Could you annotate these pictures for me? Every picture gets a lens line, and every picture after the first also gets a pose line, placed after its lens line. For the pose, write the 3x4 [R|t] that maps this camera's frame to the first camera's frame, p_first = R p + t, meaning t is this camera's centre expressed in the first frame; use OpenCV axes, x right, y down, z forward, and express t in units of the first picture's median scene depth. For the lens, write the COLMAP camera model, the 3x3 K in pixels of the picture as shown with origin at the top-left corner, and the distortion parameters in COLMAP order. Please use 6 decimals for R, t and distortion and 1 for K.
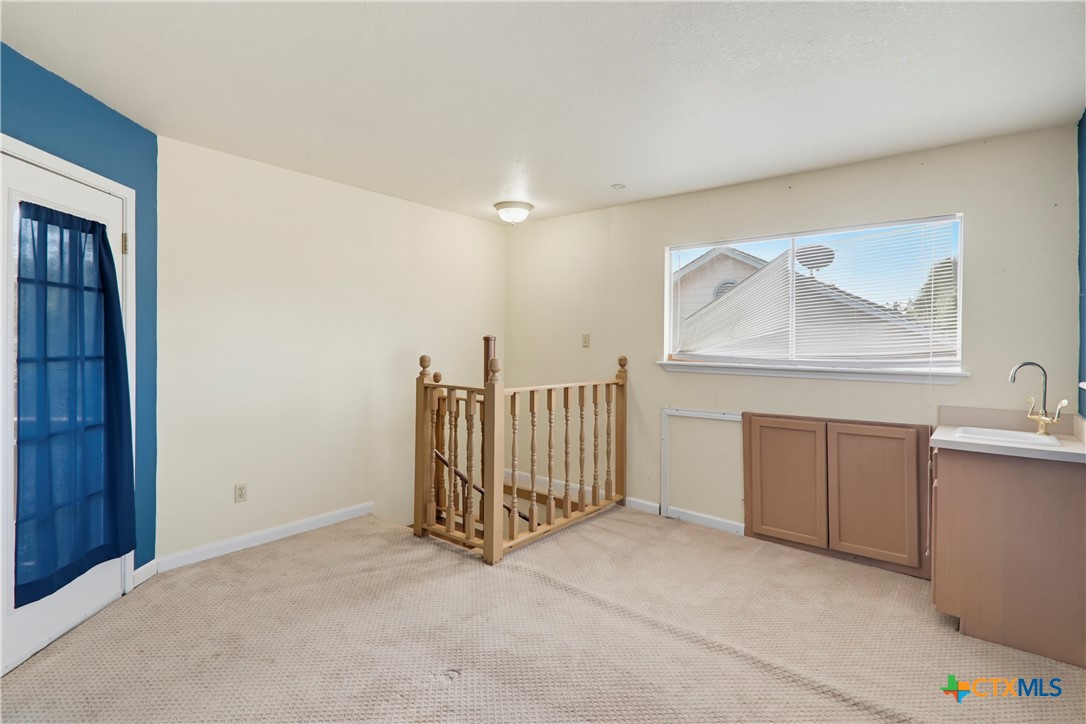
lens RADIAL K [[530.7, 0, 548.5], [0, 530.7, 347.4], [0, 0, 1]] dist [0.001500, 0.000119]
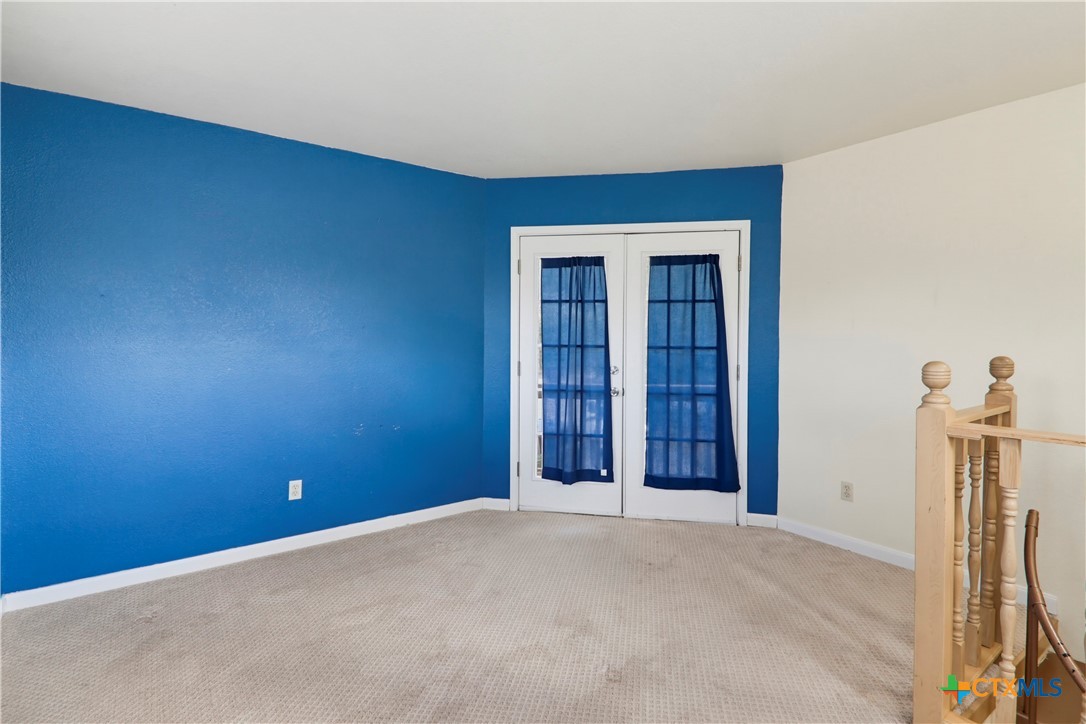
lens RADIAL K [[530.7, 0, 548.5], [0, 530.7, 347.4], [0, 0, 1]] dist [0.001500, 0.000119]
pose [[-0.269156, 0.012644, -0.963014, 0.607176], [-0.009047, 0.999837, 0.015656, -0.000953], [0.963054, 0.012926, -0.268998, 0.880874]]
